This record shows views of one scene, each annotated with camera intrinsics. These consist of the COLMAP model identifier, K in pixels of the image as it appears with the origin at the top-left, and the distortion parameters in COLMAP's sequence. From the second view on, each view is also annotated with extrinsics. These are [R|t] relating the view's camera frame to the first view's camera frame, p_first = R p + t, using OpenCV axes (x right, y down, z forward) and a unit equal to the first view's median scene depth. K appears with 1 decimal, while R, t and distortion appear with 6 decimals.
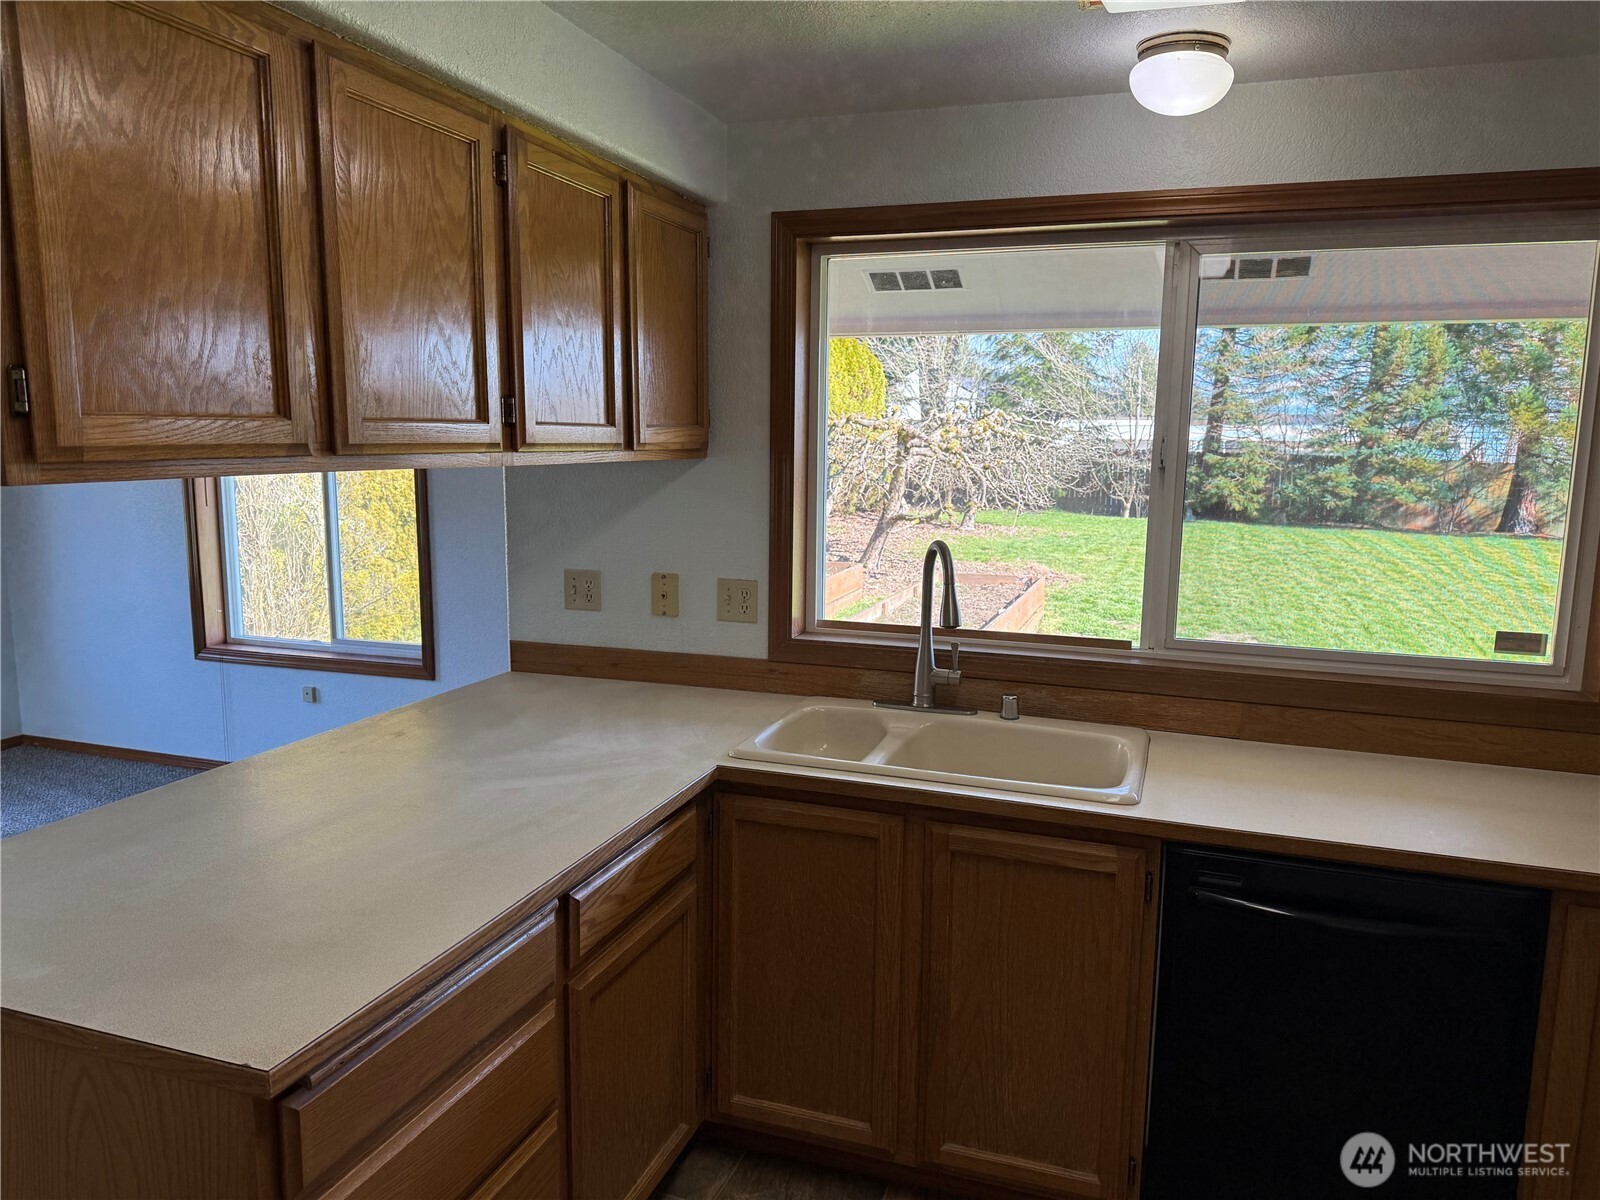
lens RADIAL K [[1097.7, 0, 822.9], [0, 1097.7, 601.9], [0, 0, 1]] dist [0.090030, -0.122983]
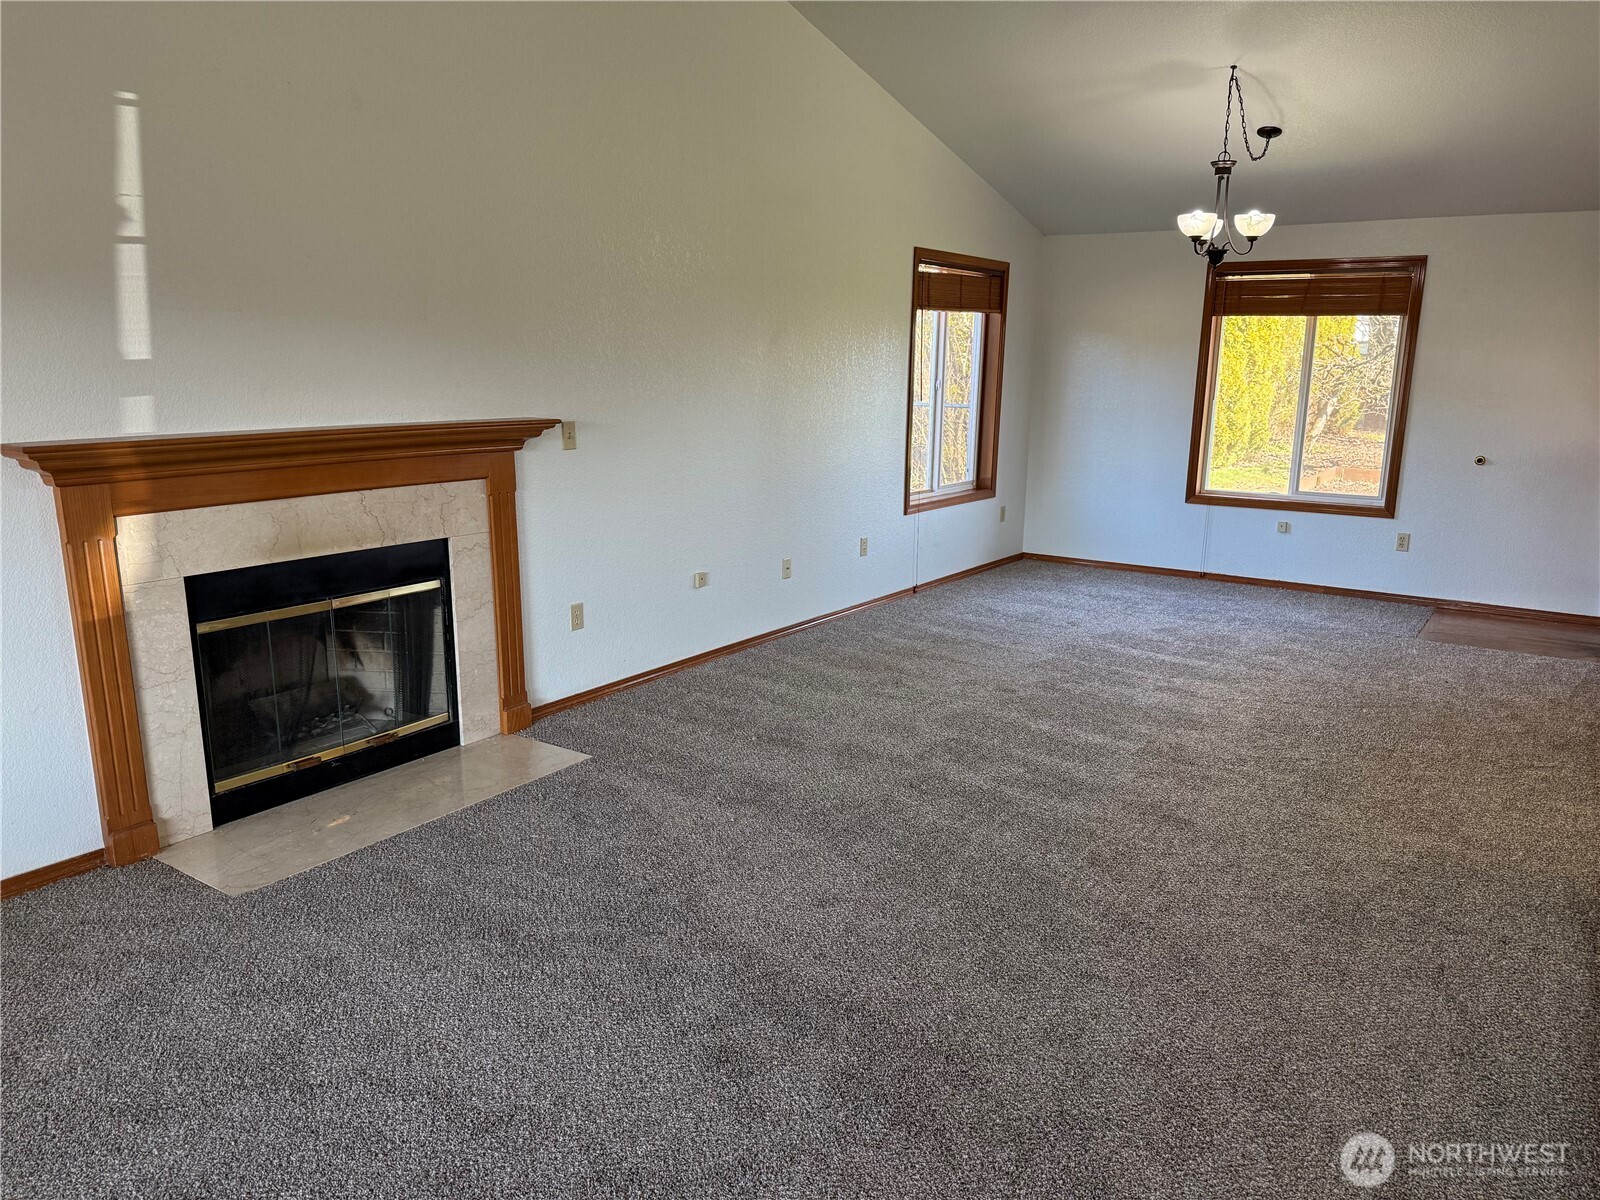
lens RADIAL K [[1140.2, 0, 800.0], [0, 1140.2, 600.0], [0, 0, 1]] dist [-0.007933, -0.004579]
pose [[0.963338, 0.057561, -0.262043, -1.255014], [-0.042119, 0.997050, 0.064173, 0.202145], [0.264963, -0.050783, 0.962920, -1.173401]]
